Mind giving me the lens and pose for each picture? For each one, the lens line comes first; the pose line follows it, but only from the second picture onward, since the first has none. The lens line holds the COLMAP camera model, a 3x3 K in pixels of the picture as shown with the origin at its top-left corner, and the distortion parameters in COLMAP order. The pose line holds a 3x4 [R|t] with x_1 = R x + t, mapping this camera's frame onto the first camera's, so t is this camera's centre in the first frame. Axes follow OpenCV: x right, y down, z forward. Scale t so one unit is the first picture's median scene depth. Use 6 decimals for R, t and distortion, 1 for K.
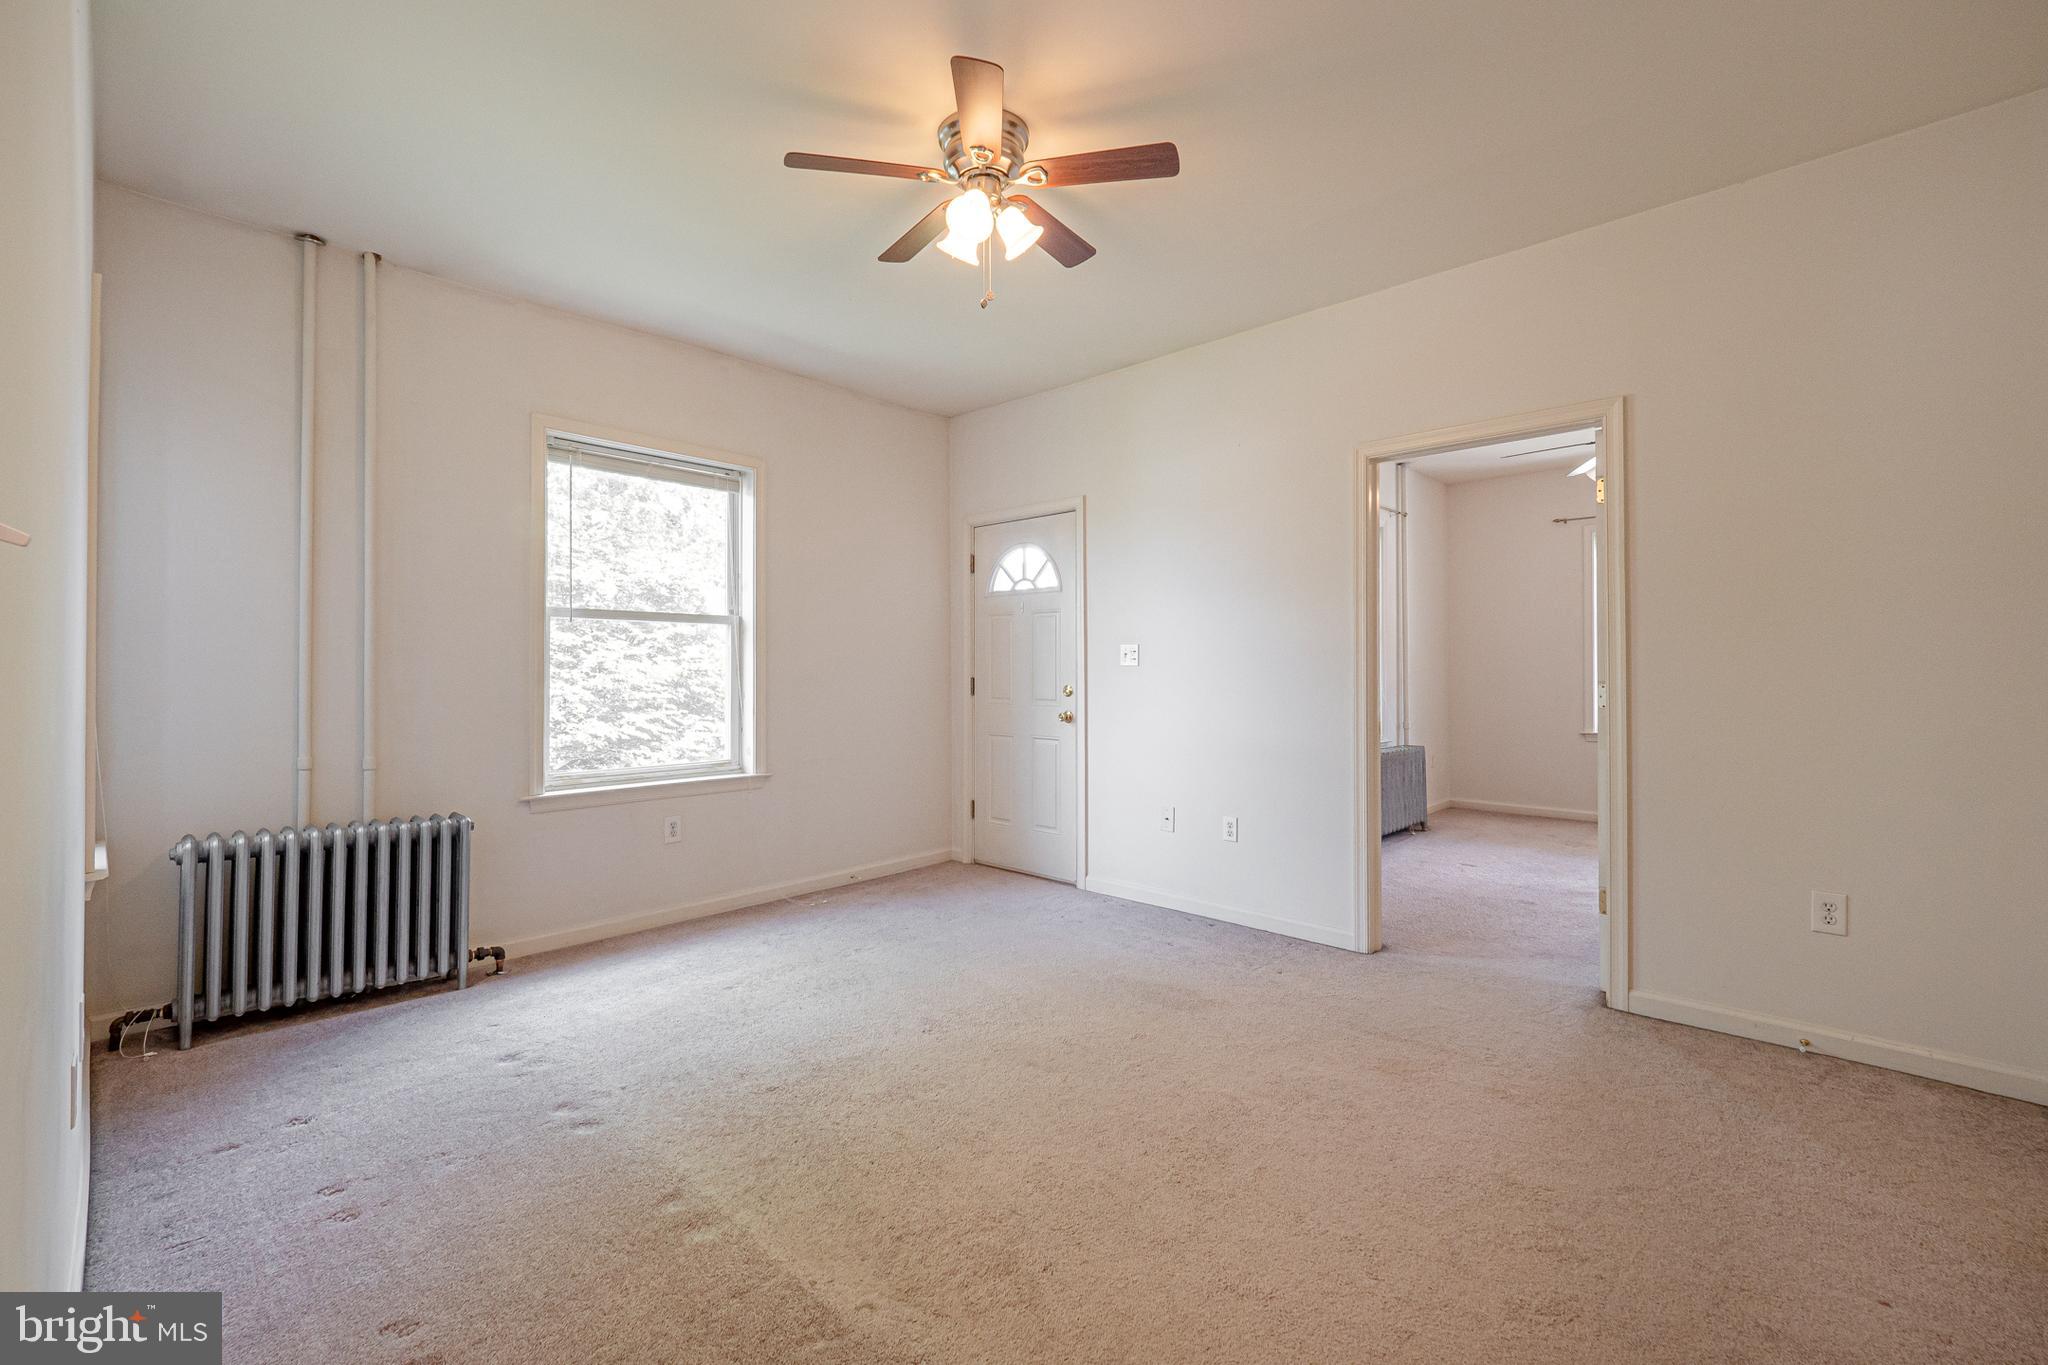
lens RADIAL K [[860.0, 0, 1016.0], [0, 860.0, 666.1], [0, 0, 1]] dist [0.013092, -0.015703]
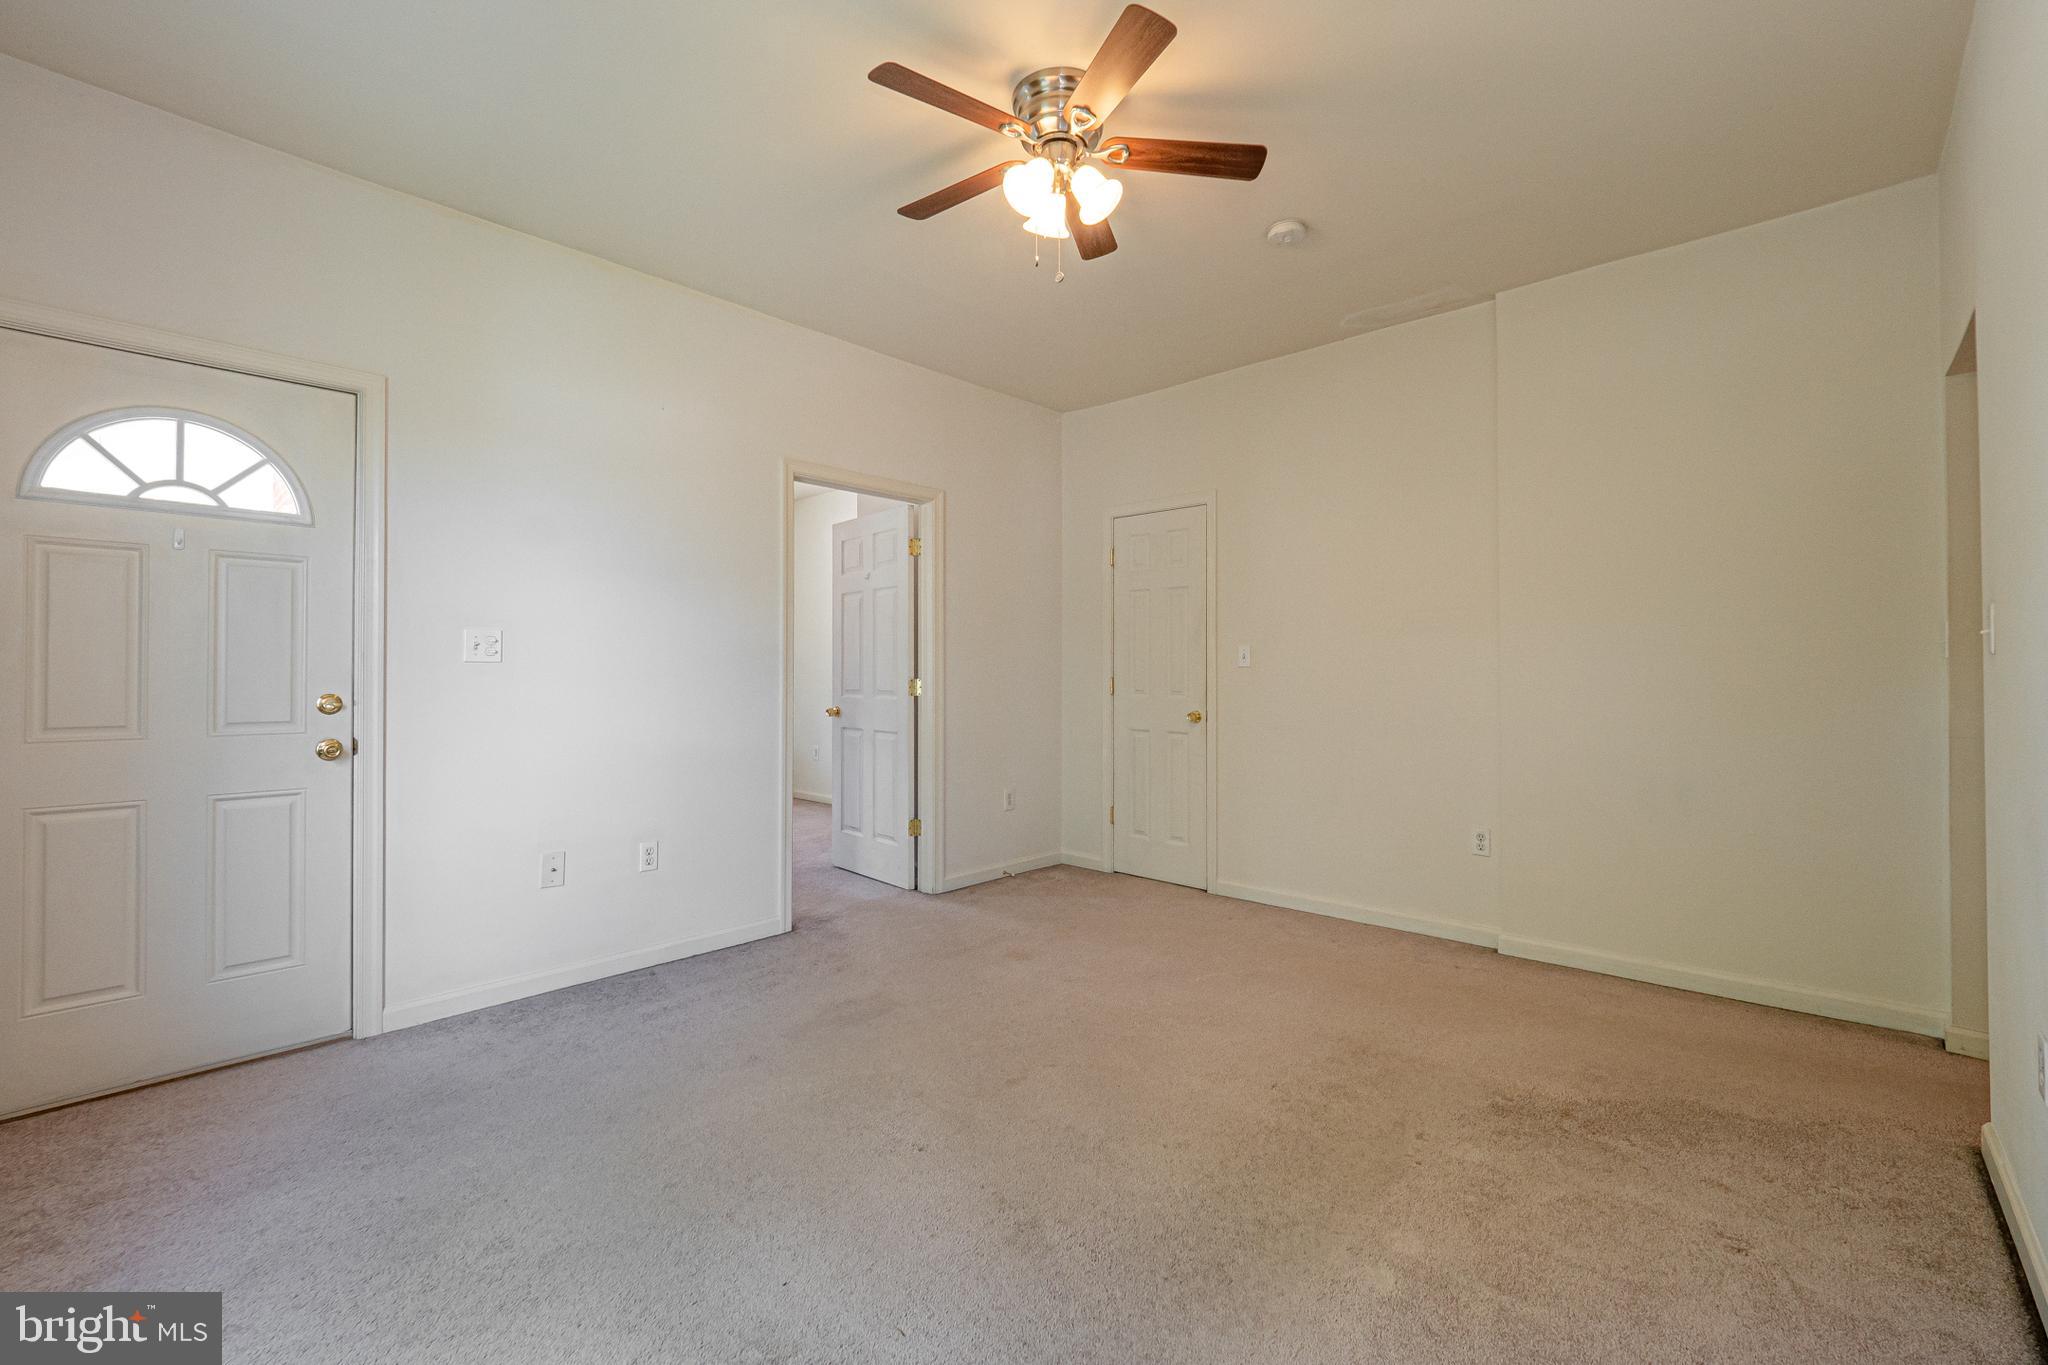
lens RADIAL K [[860.0, 0, 1016.0], [0, 860.0, 666.1], [0, 0, 1]] dist [0.013092, -0.015703]
pose [[-0.007449, -0.005157, 0.999959, -0.519156], [-0.018208, 0.999822, 0.005021, -0.007498], [-0.999806, -0.018170, -0.007542, 0.561203]]
